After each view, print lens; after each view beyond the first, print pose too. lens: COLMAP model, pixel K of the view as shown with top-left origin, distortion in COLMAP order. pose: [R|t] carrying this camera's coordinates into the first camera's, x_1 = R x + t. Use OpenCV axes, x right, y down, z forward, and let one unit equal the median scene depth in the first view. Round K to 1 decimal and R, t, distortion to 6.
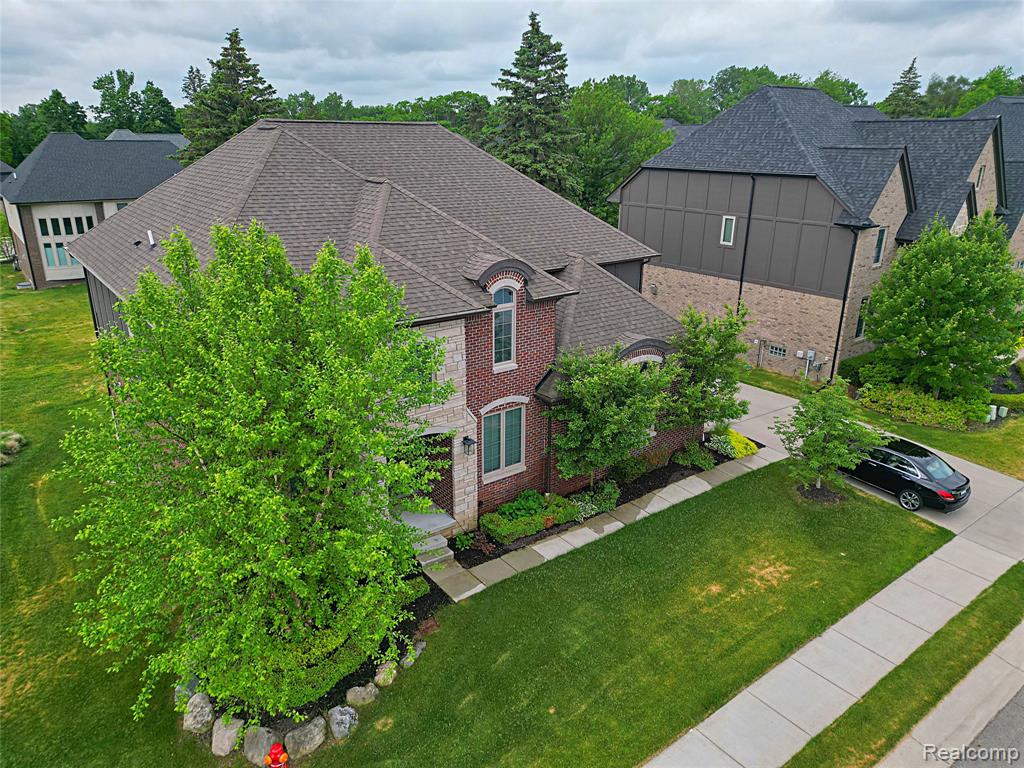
lens RADIAL K [[715.0, 0, 512.0], [0, 715.0, 384.0], [0, 0, 1]] dist [0.037577, -0.004075]
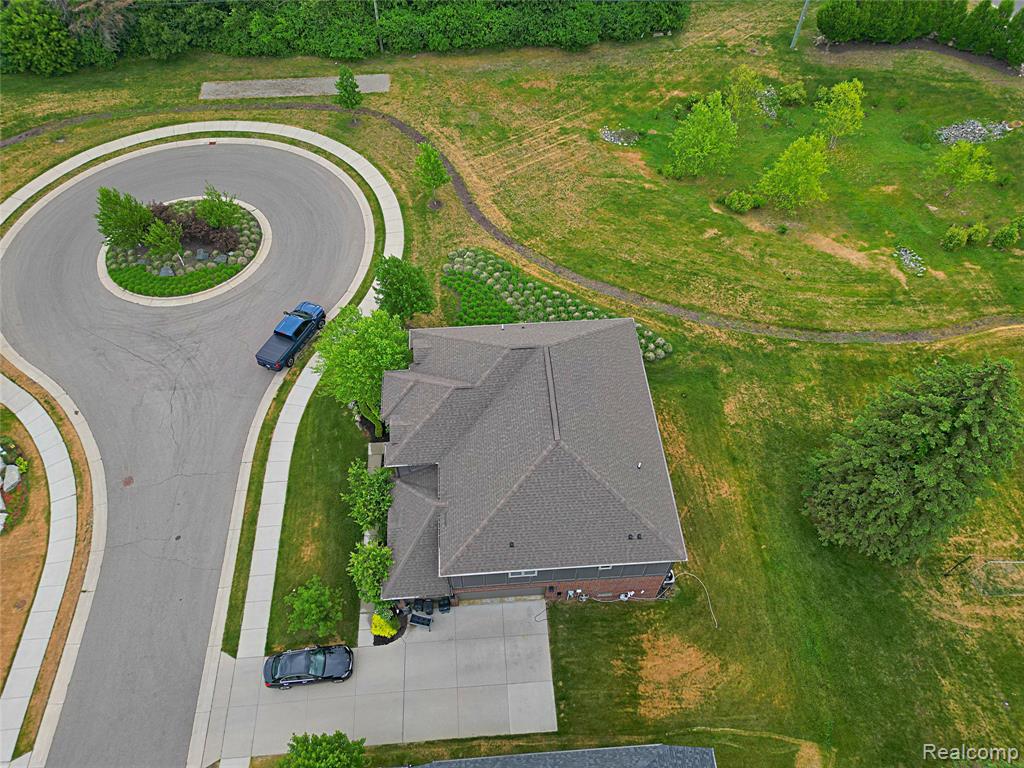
lens RADIAL K [[715.0, 0, 512.0], [0, 715.0, 384.0], [0, 0, 1]] dist [0.037577, -0.004075]
pose [[-0.536867, 0.688328, -0.487830, 0.716868], [-0.276698, 0.402585, 0.872561, -2.073984], [0.797002, 0.603431, -0.025675, 1.163370]]
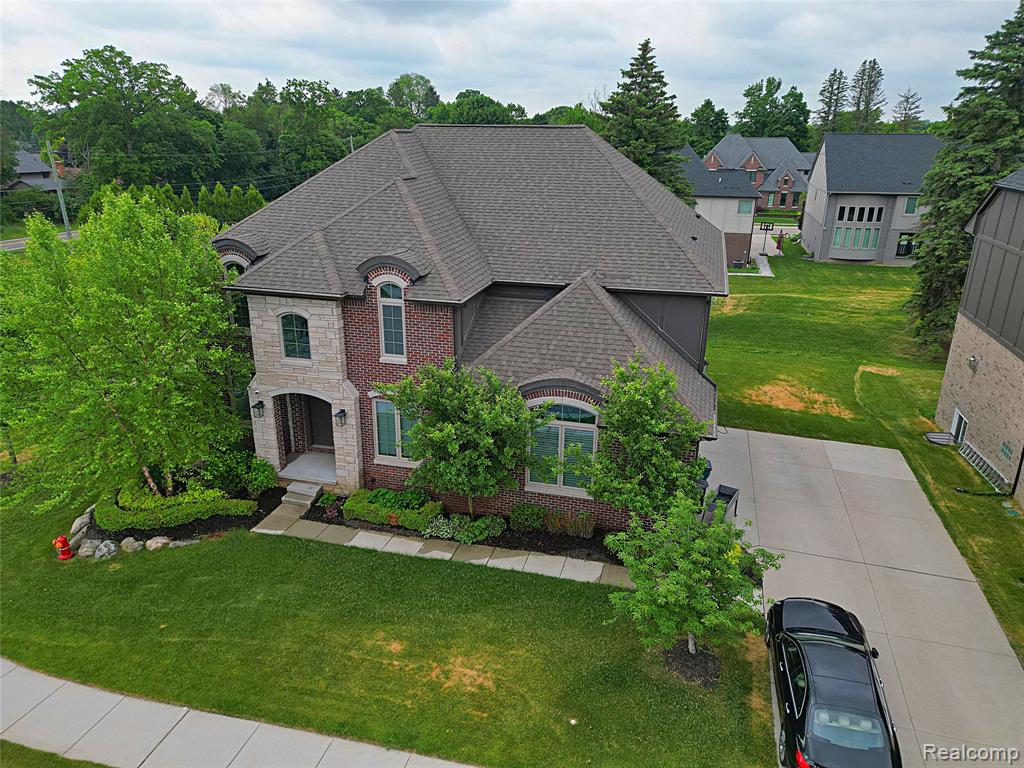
lens RADIAL K [[715.0, 0, 512.0], [0, 715.0, 384.0], [0, 0, 1]] dist [0.037577, -0.004075]
pose [[0.622960, 0.264642, -0.736129, 0.830292], [-0.267198, 0.956424, 0.117719, -0.150685], [0.735205, 0.123358, 0.666525, 0.415703]]
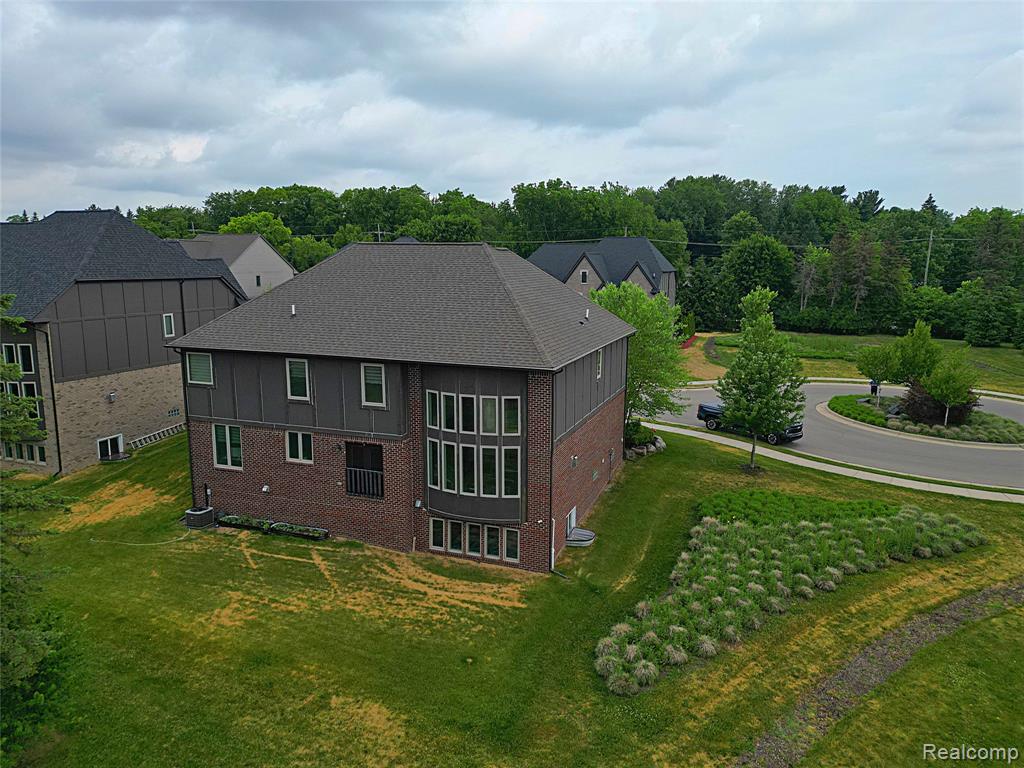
lens RADIAL K [[715.0, 0, 512.0], [0, 715.0, 384.0], [0, 0, 1]] dist [0.037577, -0.004075]
pose [[-0.547735, -0.138922, 0.825037, -1.736879], [0.274269, 0.901812, 0.333935, -0.618635], [-0.790419, 0.409190, -0.455852, 1.893108]]
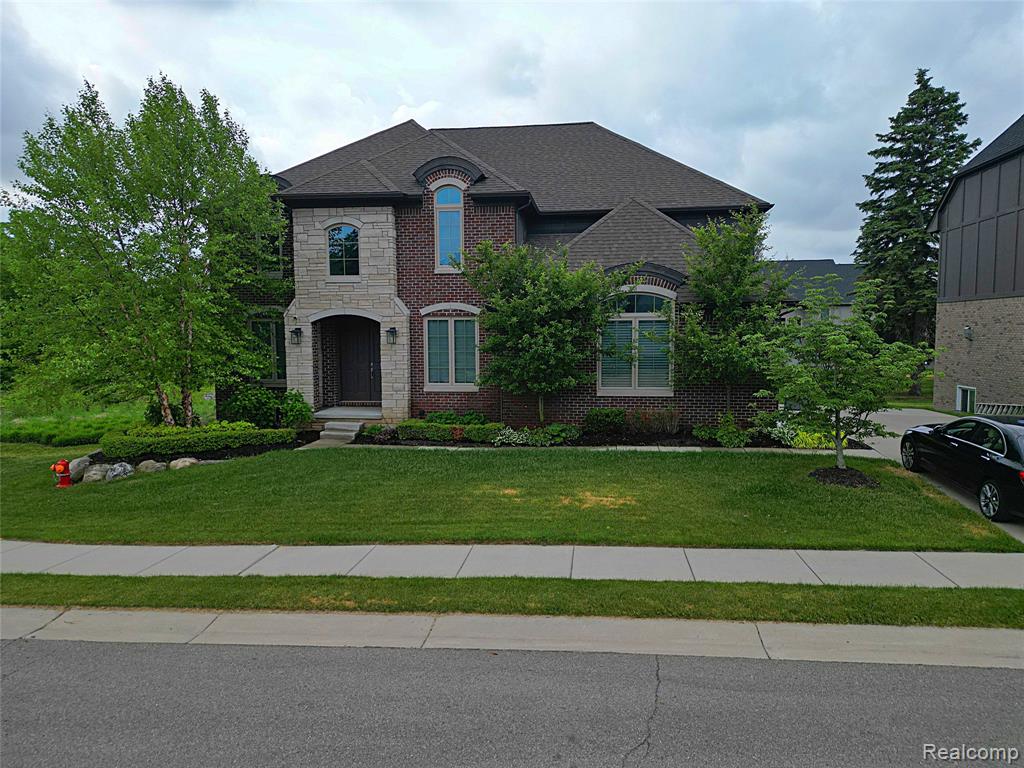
lens RADIAL K [[715.0, 0, 512.0], [0, 715.0, 384.0], [0, 0, 1]] dist [0.037577, -0.004075]
pose [[0.718863, 0.041062, -0.693937, 0.712163], [-0.220537, 0.960157, -0.171643, 0.266832], [0.659241, 0.276427, 0.699278, 0.385391]]
